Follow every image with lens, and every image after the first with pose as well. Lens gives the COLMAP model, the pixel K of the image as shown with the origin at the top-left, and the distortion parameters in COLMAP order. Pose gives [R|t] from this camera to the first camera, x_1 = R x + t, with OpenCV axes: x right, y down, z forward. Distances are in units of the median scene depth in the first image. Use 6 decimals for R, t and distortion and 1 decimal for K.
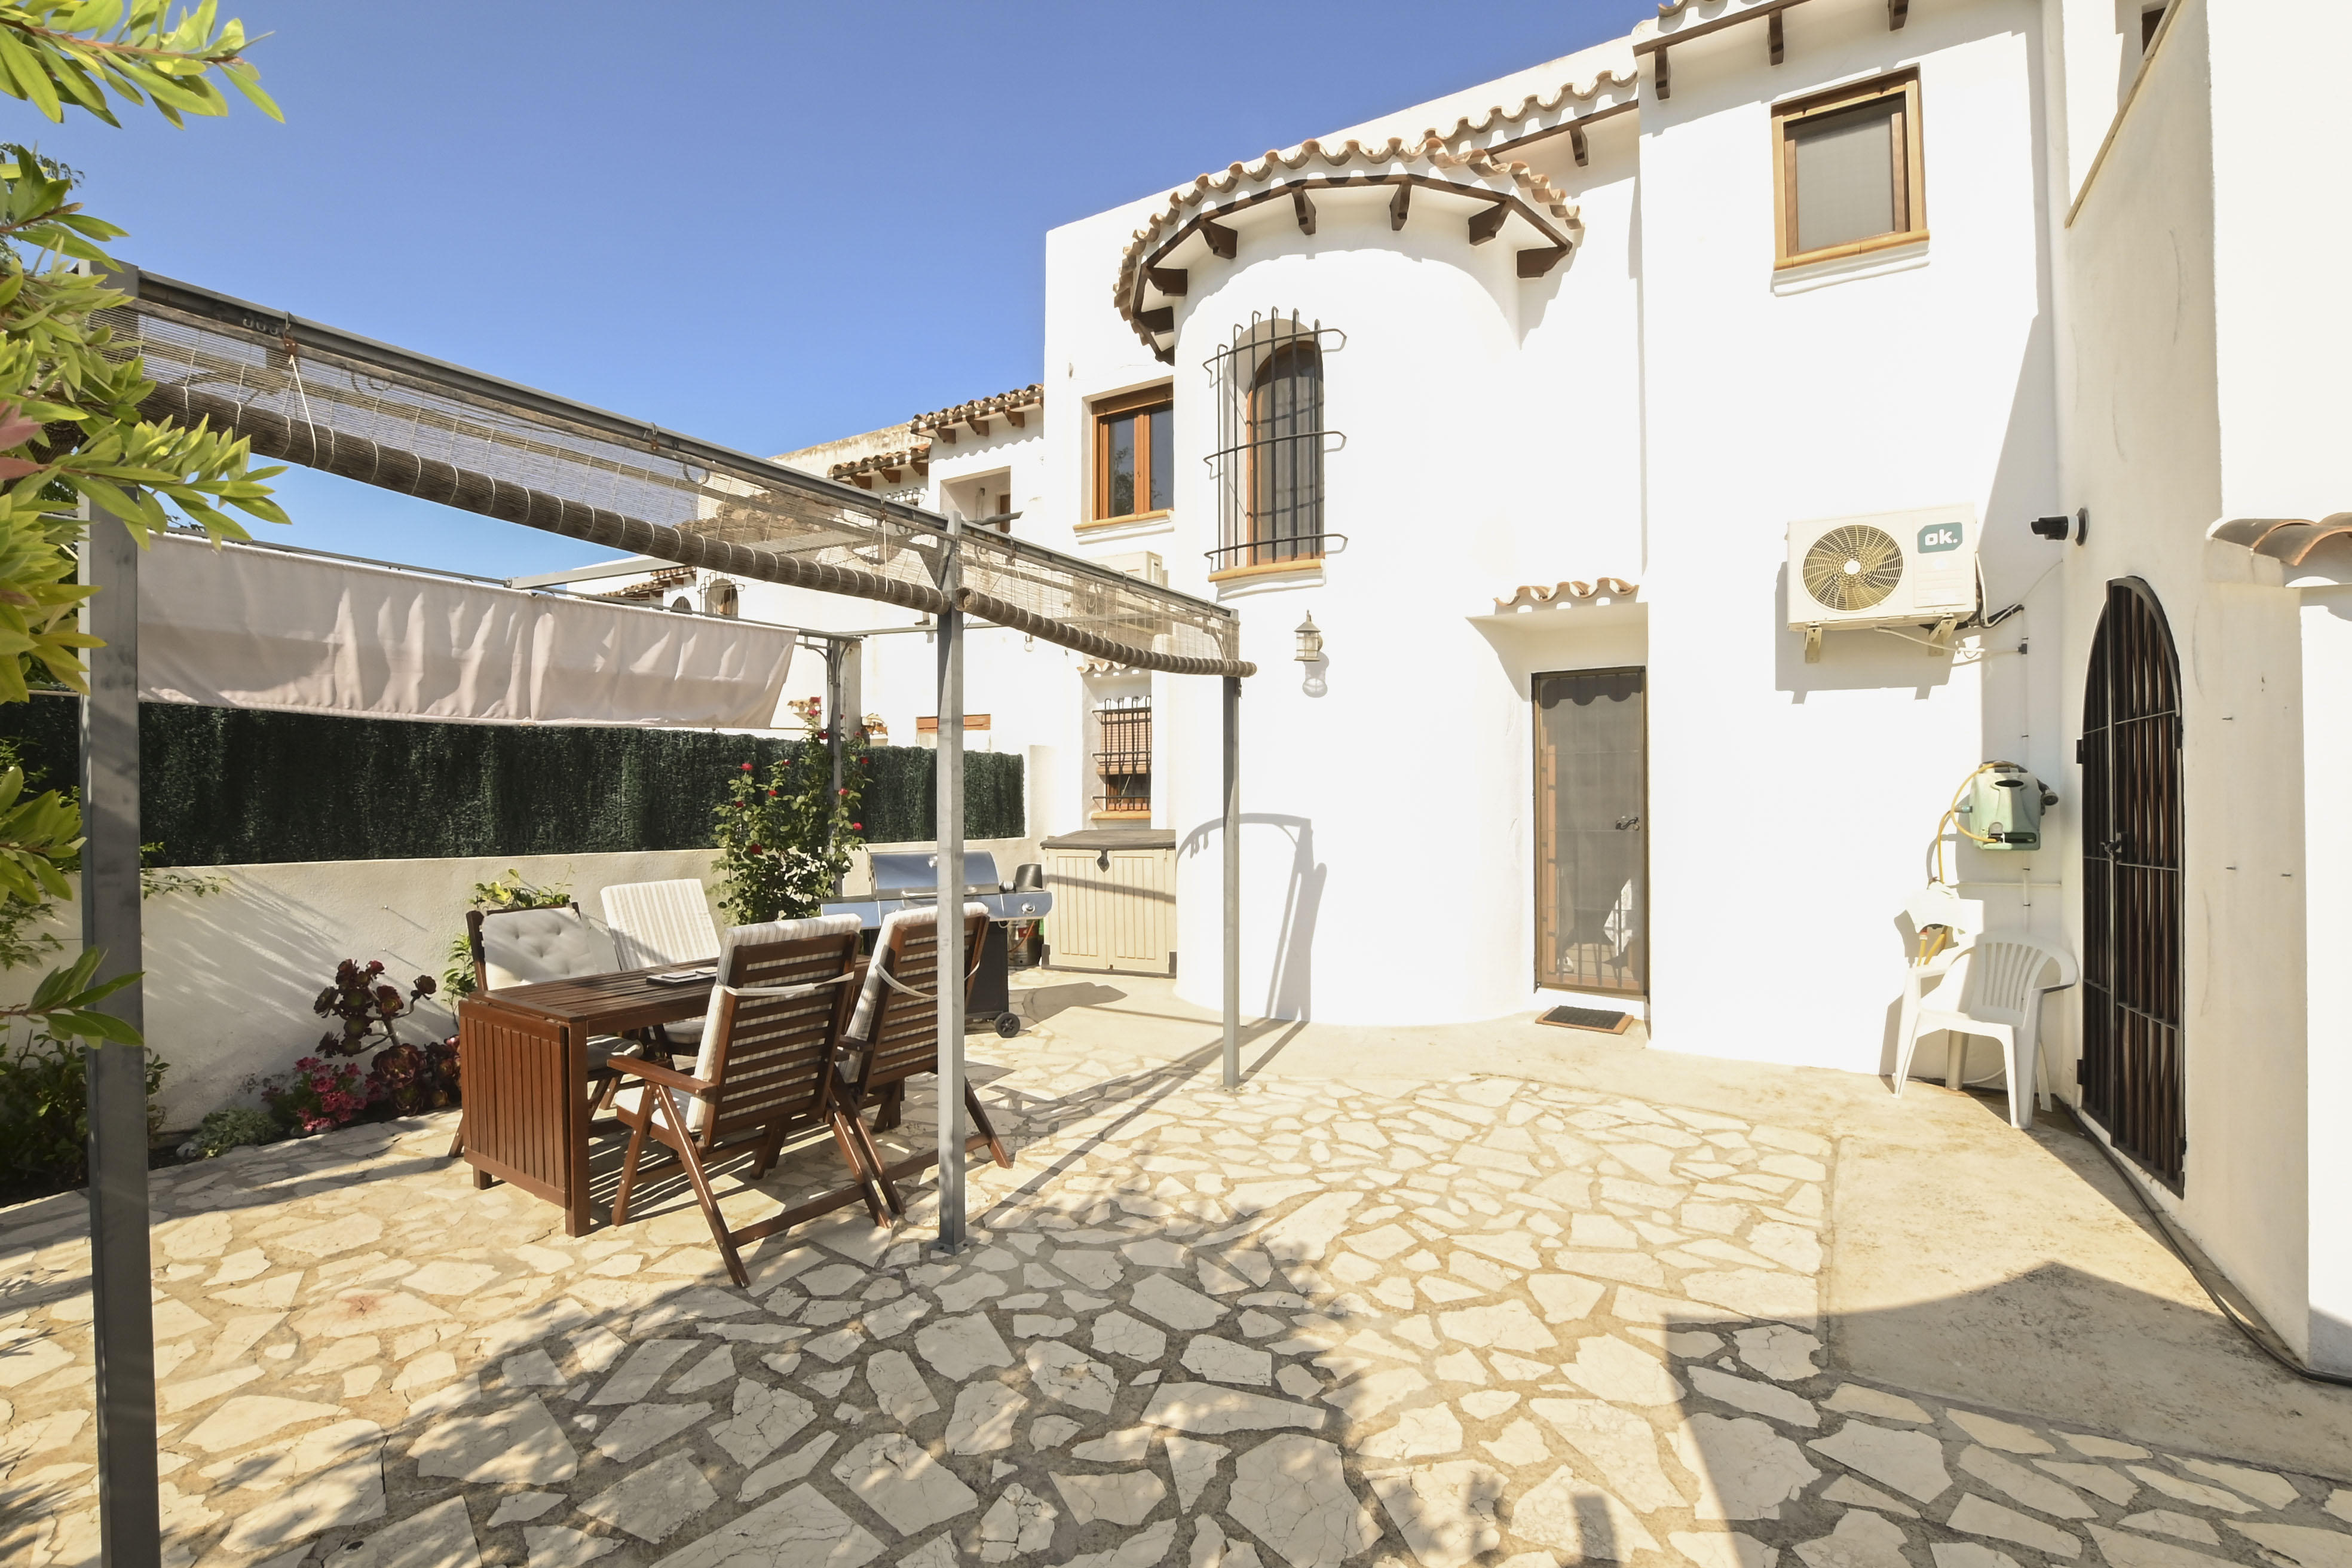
lens RADIAL K [[1040.3, 0, 1153.3], [0, 1040.3, 804.2], [0, 0, 1]] dist [-0.036155, 0.005321]
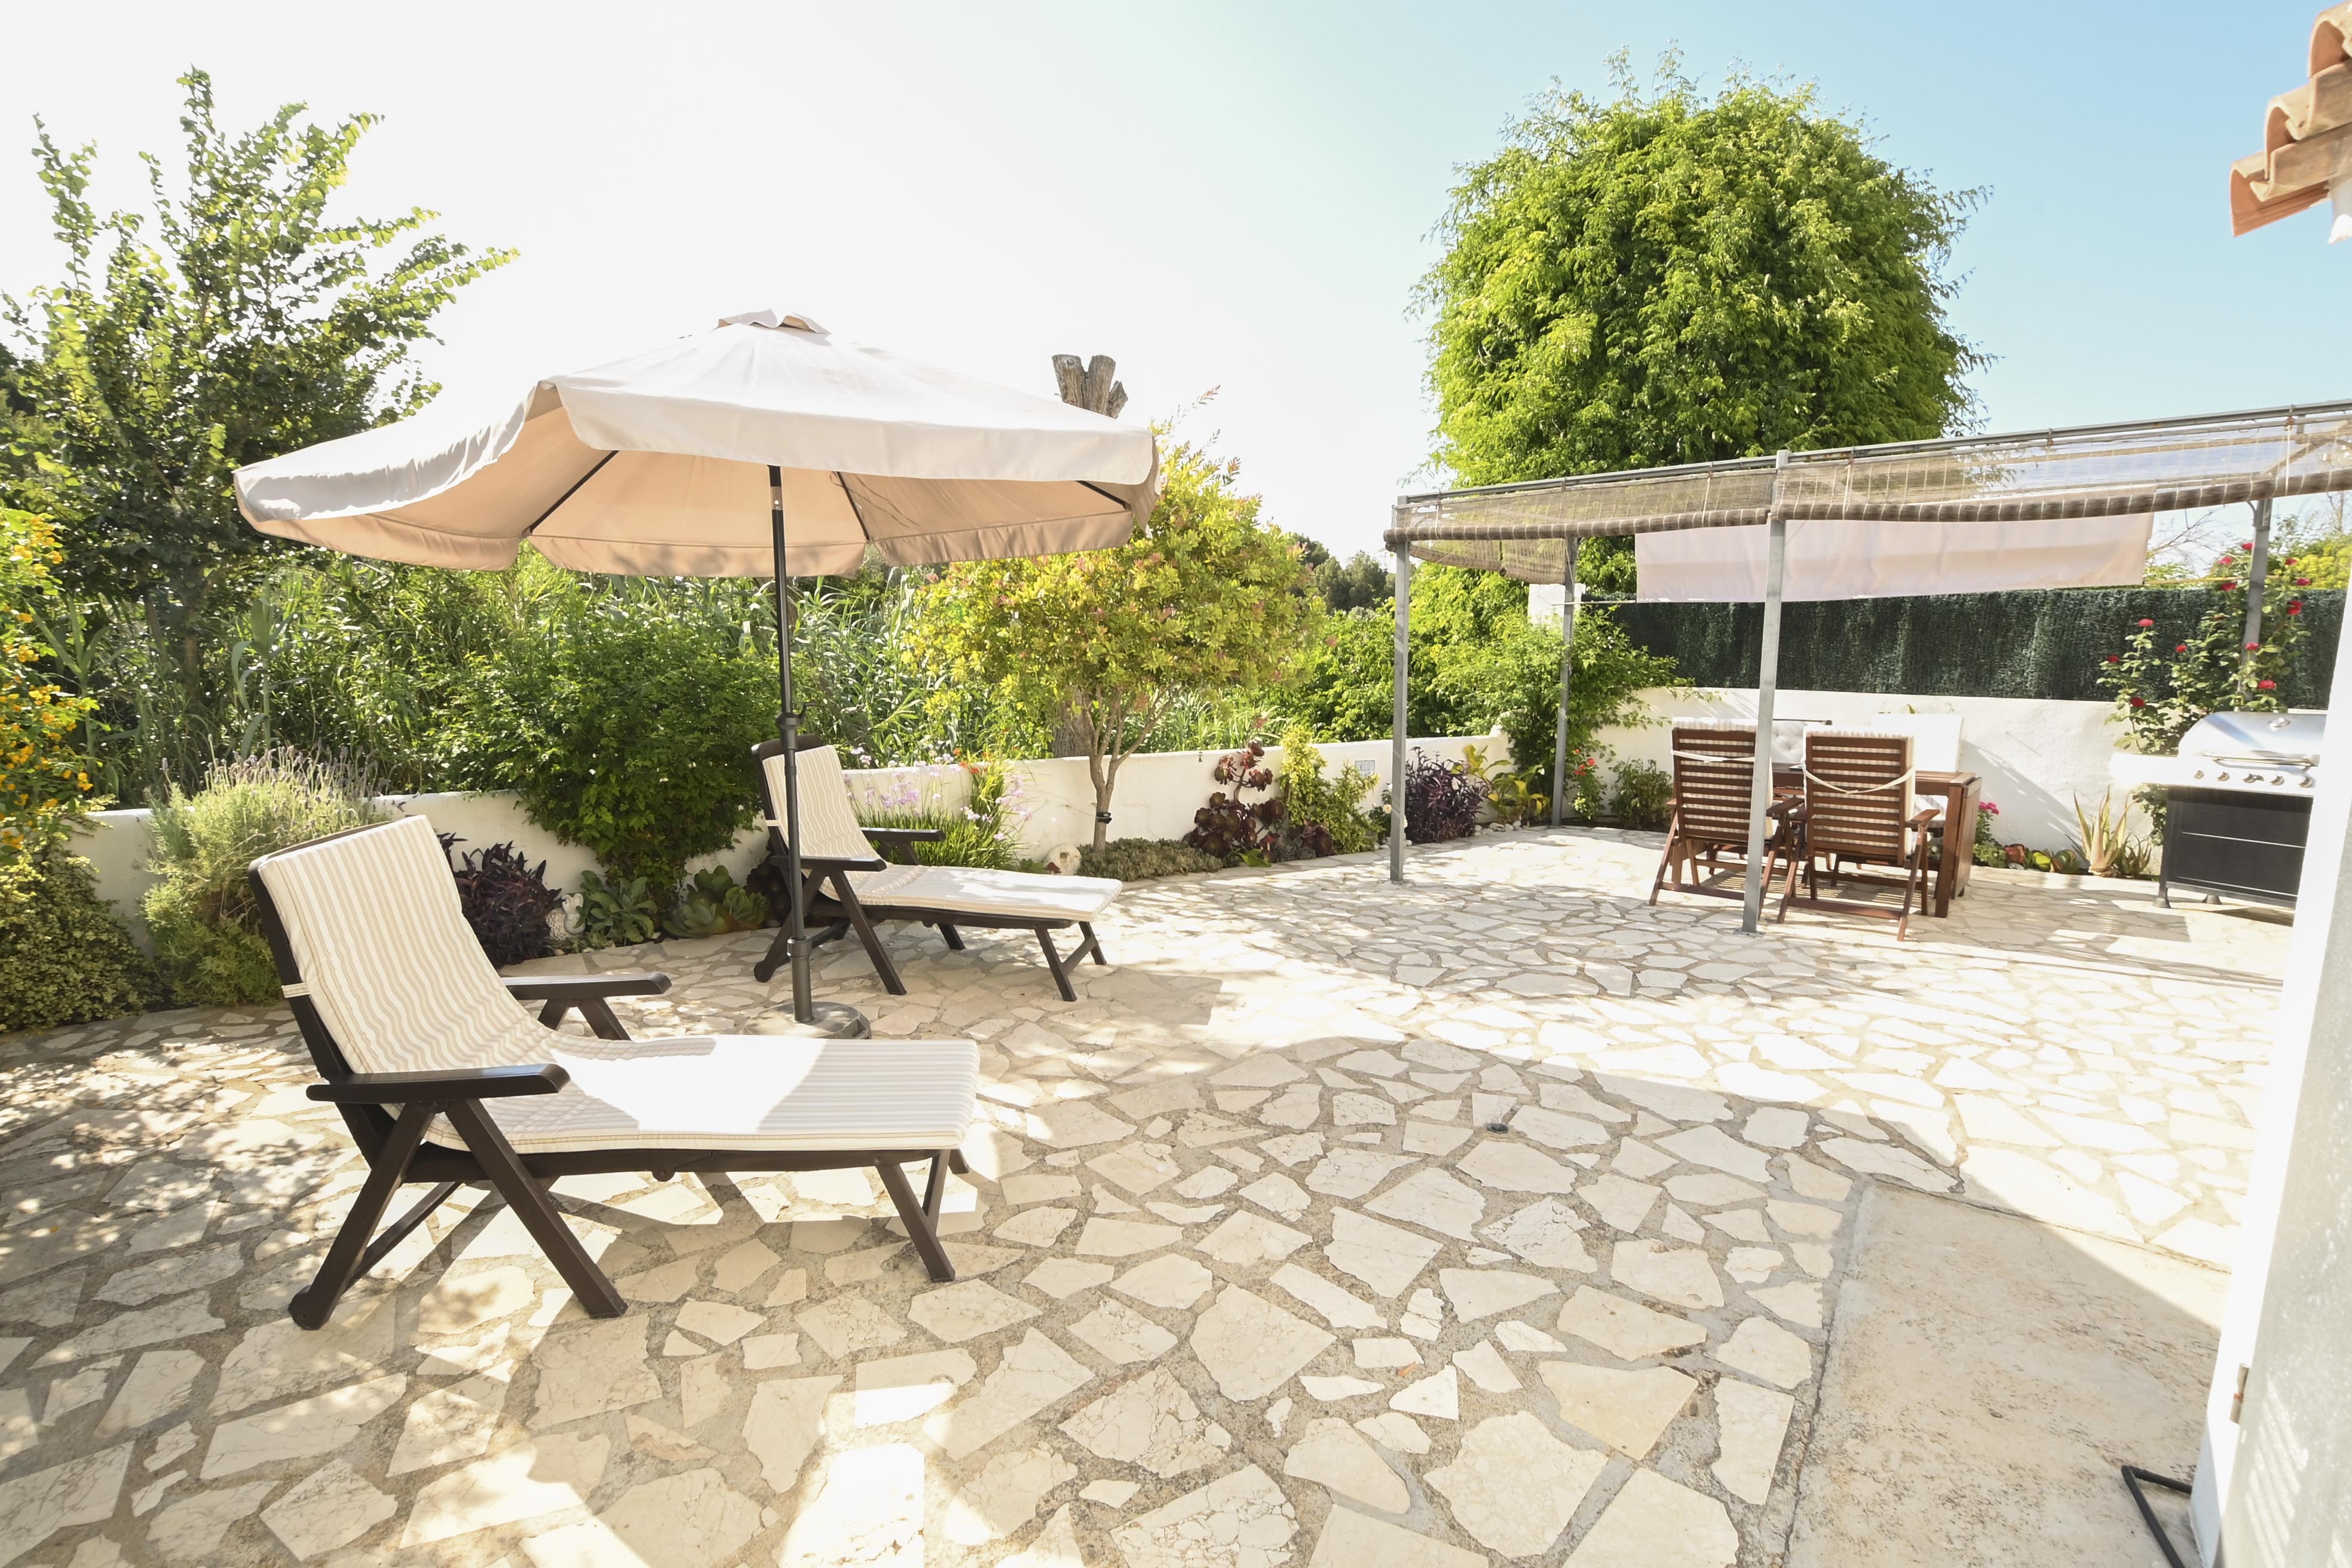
lens RADIAL K [[1040.3, 0, 1160.2], [0, 1040.3, 795.3], [0, 0, 1]] dist [-0.036155, 0.005321]
pose [[-0.138396, 0.129129, -0.981923, 1.647308], [-0.010166, 0.991226, 0.131785, 0.026886], [0.990325, 0.028221, -0.135869, 0.373088]]
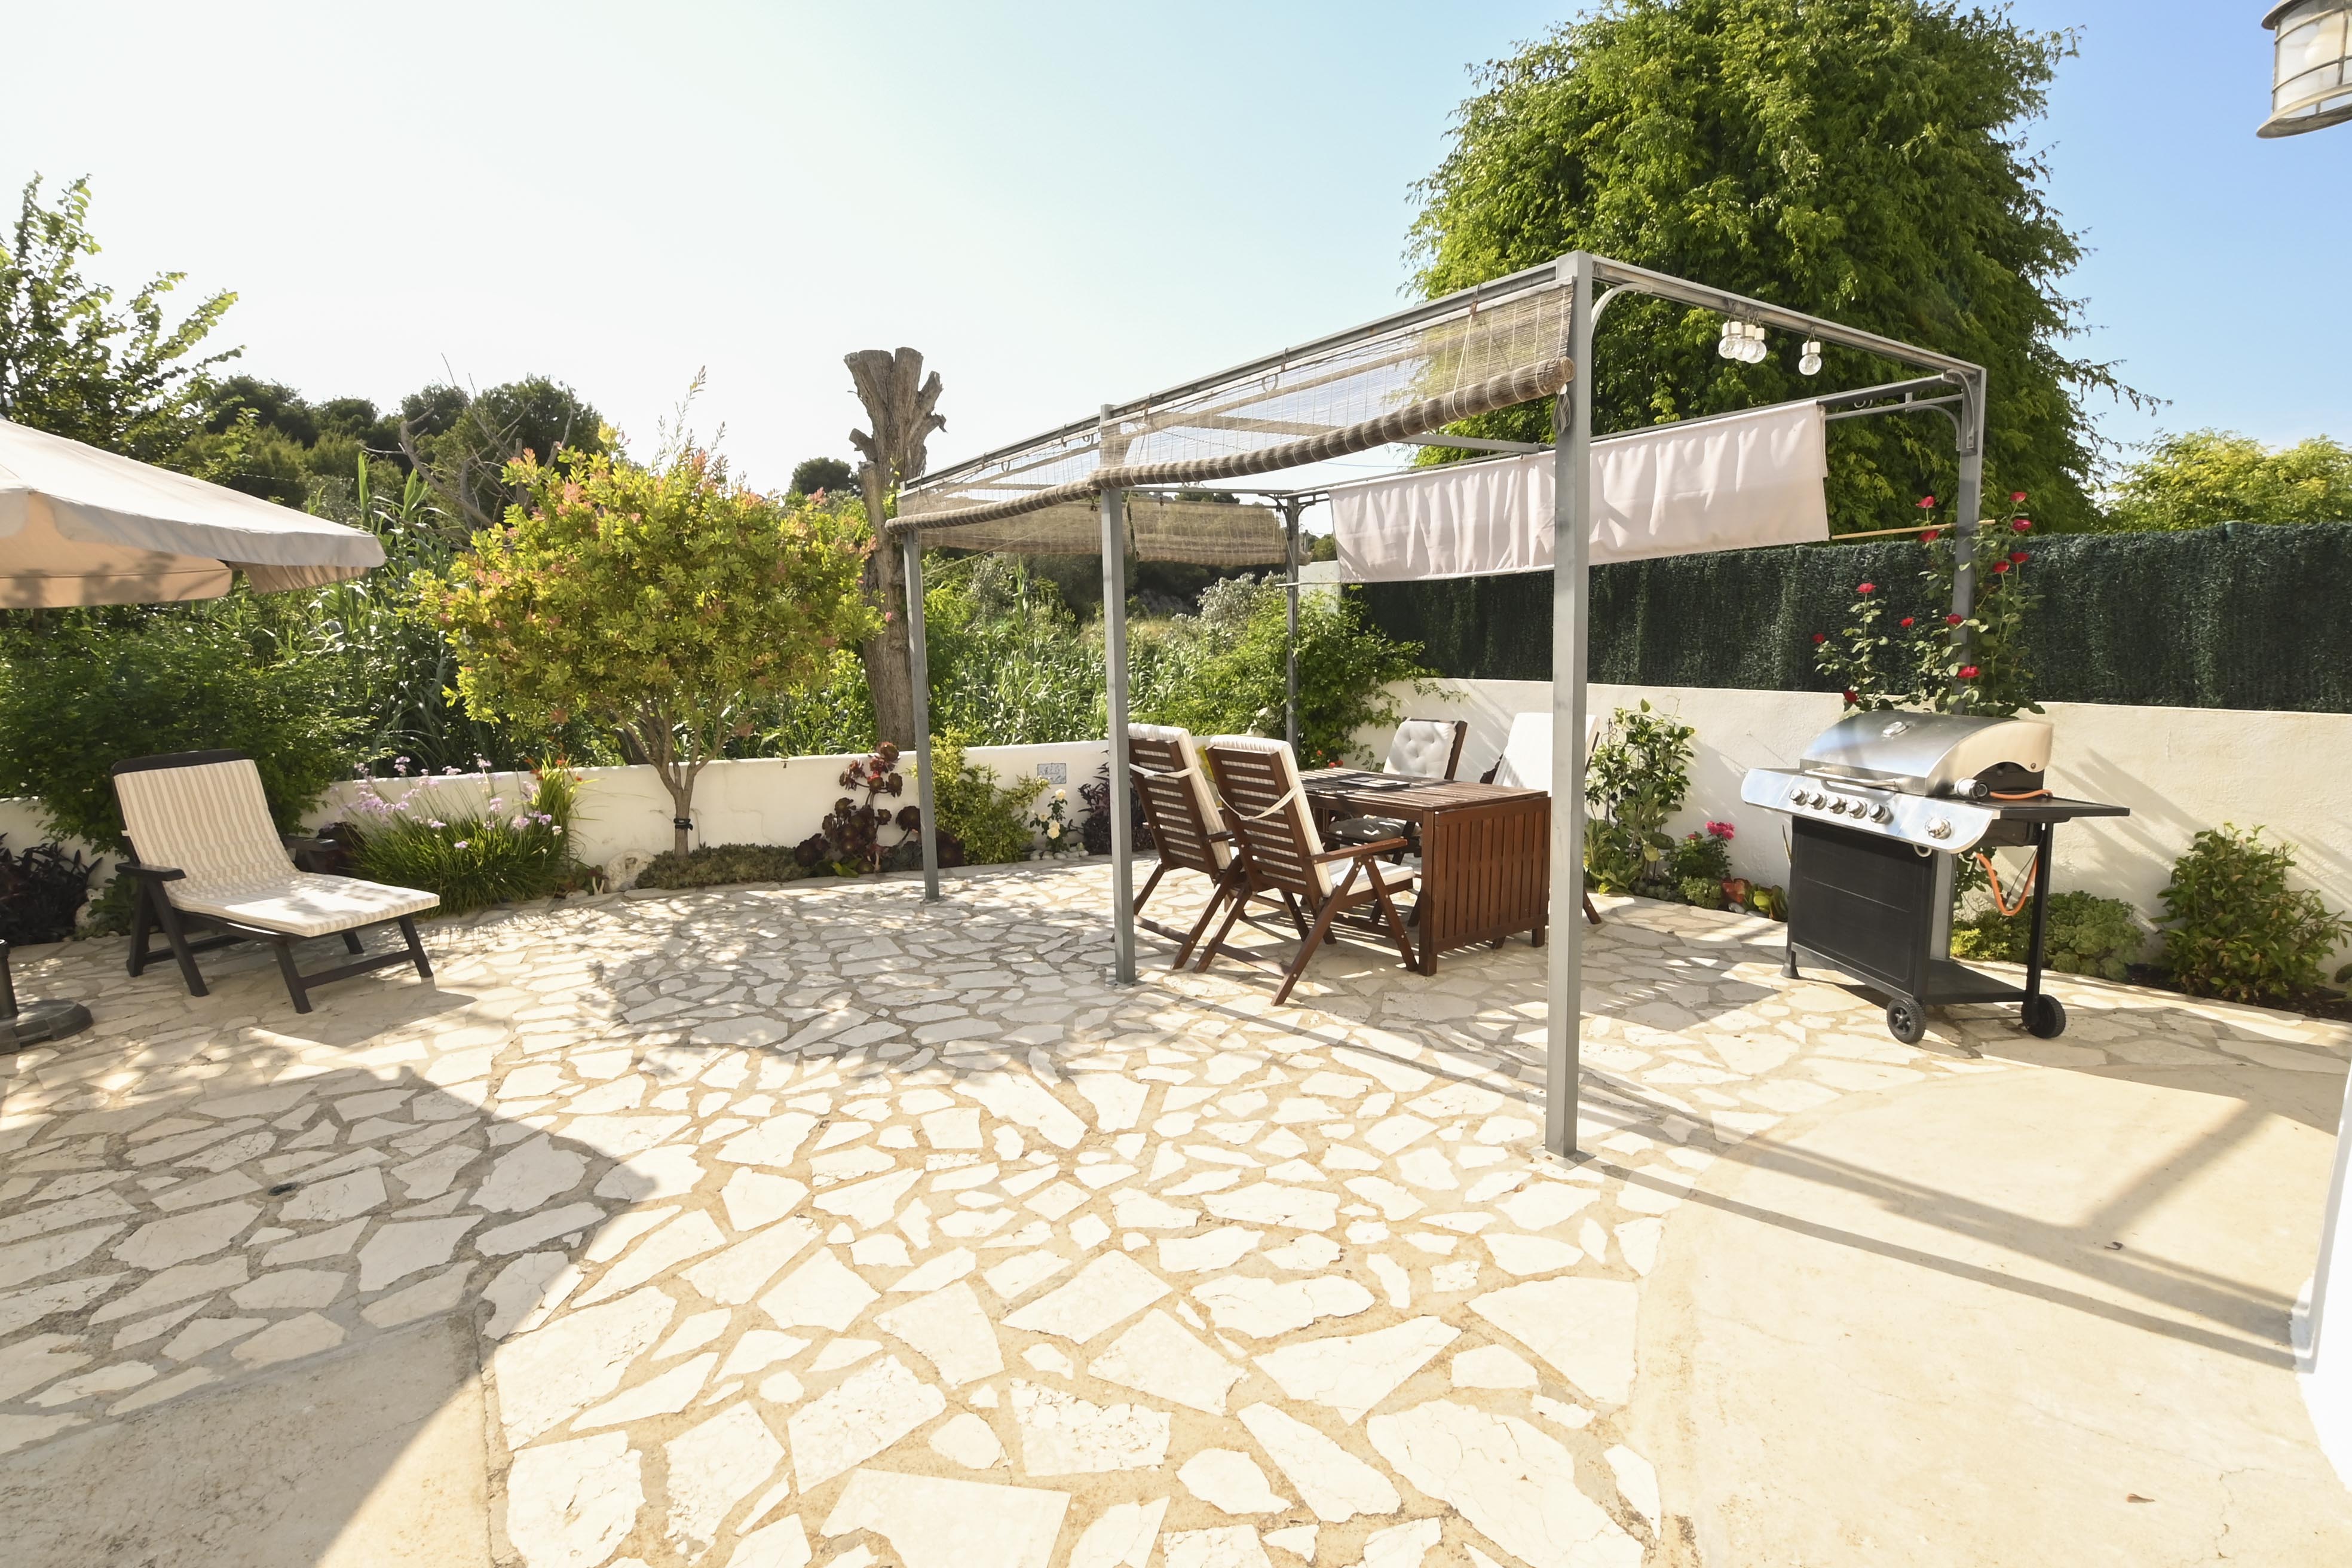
lens RADIAL K [[1040.3, 0, 1157.9], [0, 1040.3, 794.6], [0, 0, 1]] dist [-0.036155, 0.005321]
pose [[-0.362549, 0.140792, -0.921269, 1.123429], [0.012581, 0.989172, 0.146218, -0.004211], [0.931880, 0.041420, -0.360394, 1.735495]]
